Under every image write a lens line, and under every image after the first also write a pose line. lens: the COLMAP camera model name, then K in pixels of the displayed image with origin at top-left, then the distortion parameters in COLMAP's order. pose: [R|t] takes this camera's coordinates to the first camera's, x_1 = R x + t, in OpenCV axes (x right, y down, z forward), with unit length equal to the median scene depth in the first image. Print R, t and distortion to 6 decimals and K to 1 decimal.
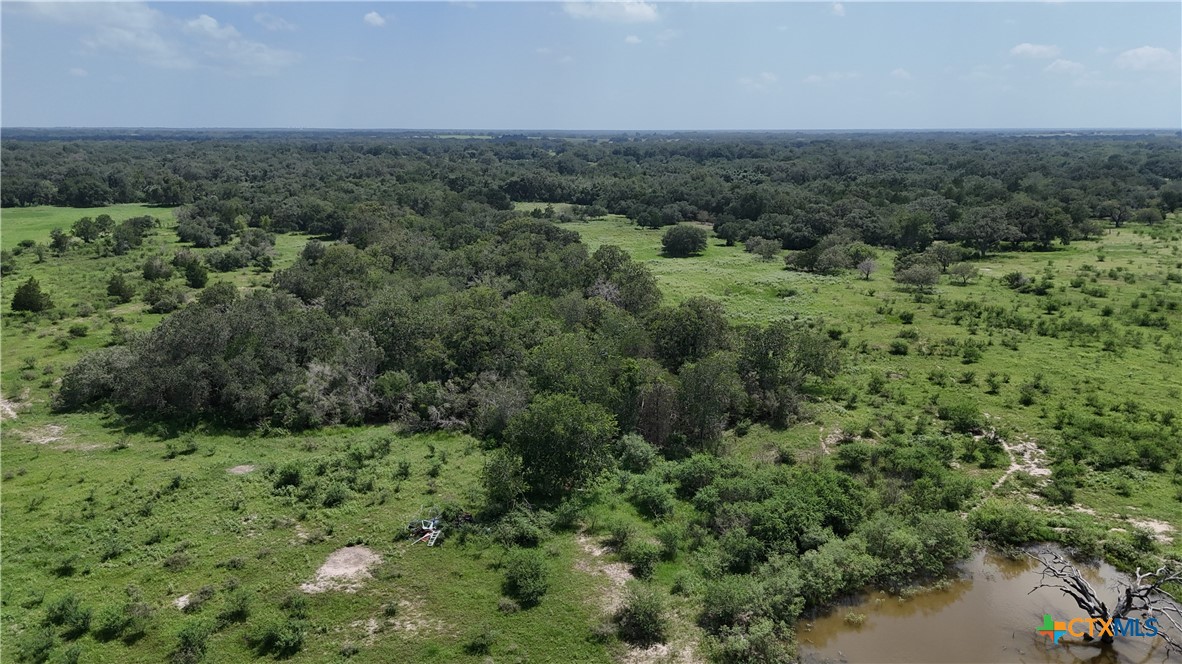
lens RADIAL K [[878.1, 0, 591.0], [0, 878.1, 332.0], [0, 0, 1]] dist [0.078889, -0.082254]
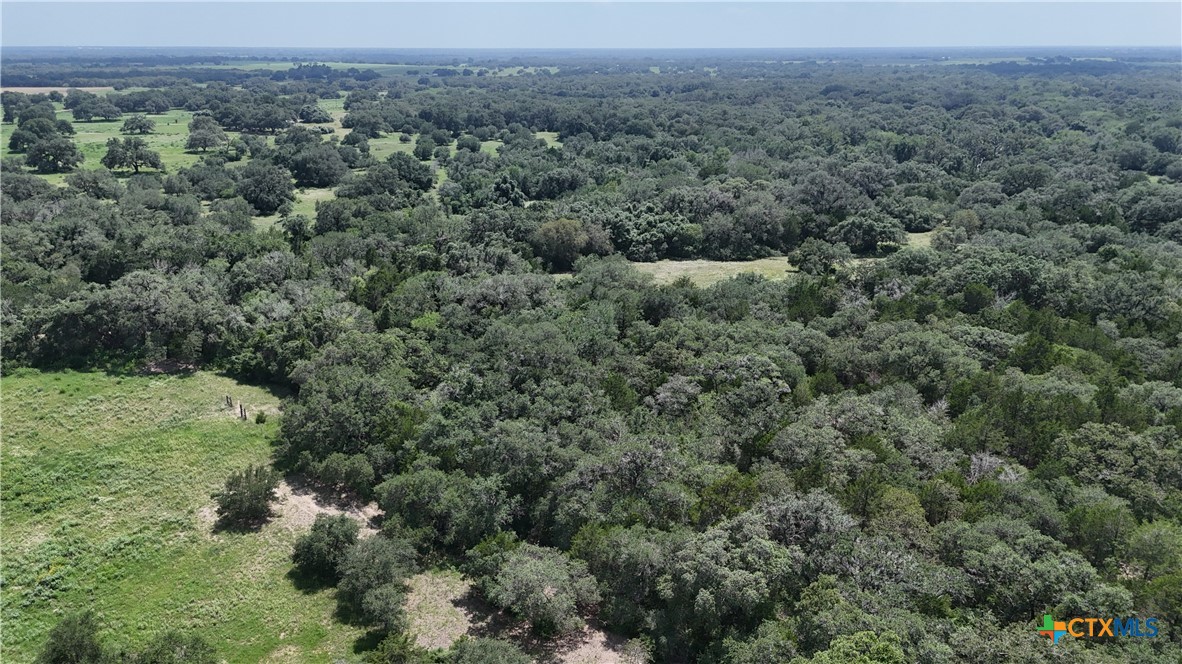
lens RADIAL K [[878.1, 0, 591.0], [0, 878.1, 332.0], [0, 0, 1]] dist [0.078889, -0.082254]
pose [[0.984595, -0.055378, 0.165850, 0.129063], [0.040750, 0.995077, 0.090341, -0.377631], [-0.170036, -0.082191, 0.982004, 1.202199]]
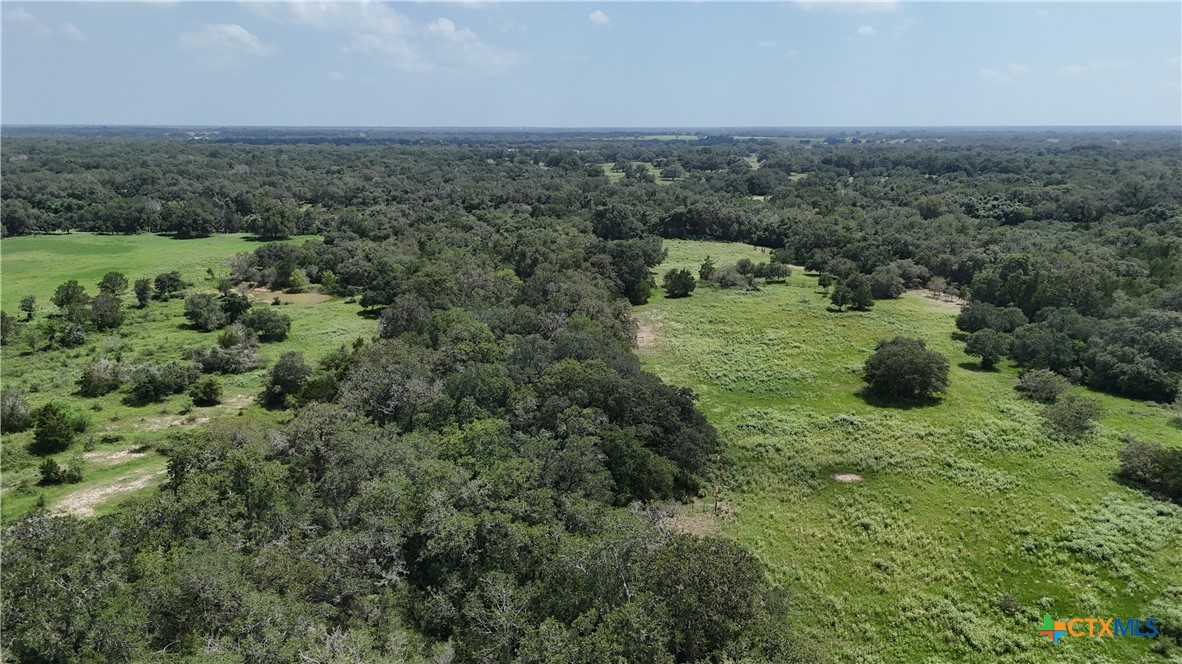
lens RADIAL K [[878.1, 0, 591.0], [0, 878.1, 332.0], [0, 0, 1]] dist [0.078889, -0.082254]
pose [[0.972511, 0.053528, -0.226620, 0.040212], [-0.052728, 0.998563, 0.009584, -0.136678], [0.226807, 0.002629, 0.973936, 0.432407]]
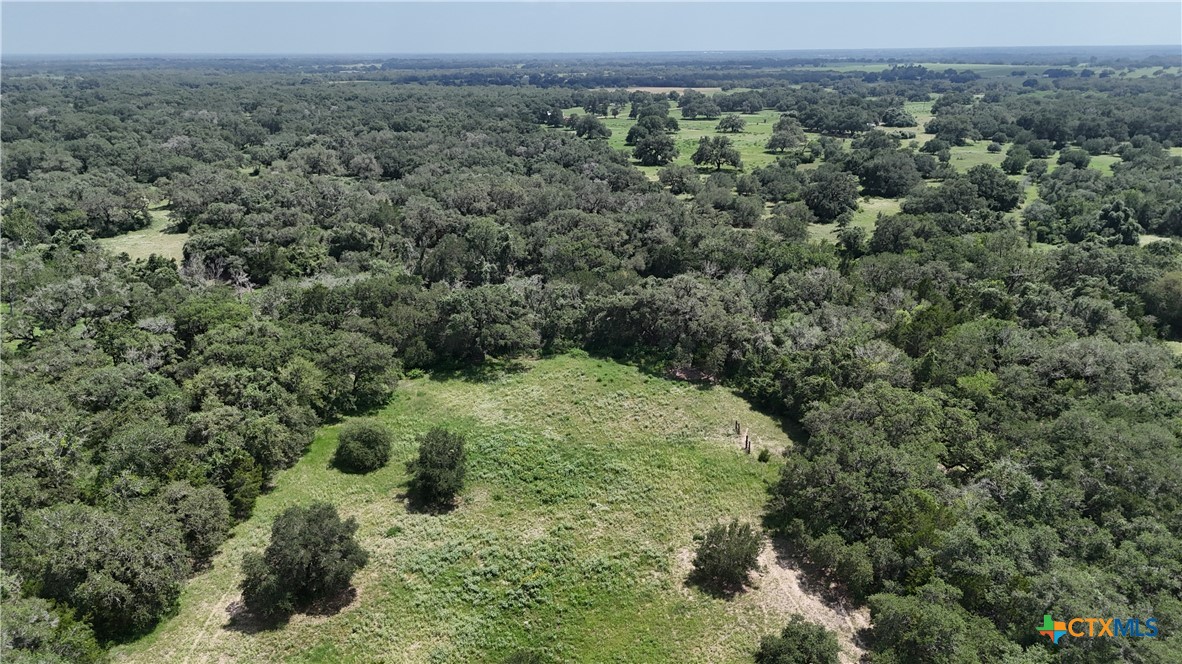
lens RADIAL K [[878.1, 0, 591.0], [0, 878.1, 332.0], [0, 0, 1]] dist [0.078889, -0.082254]
pose [[0.902197, 0.124834, -0.412864, 0.123967], [-0.089366, 0.990532, 0.104214, -0.399521], [0.421965, -0.057125, 0.904811, 1.297832]]
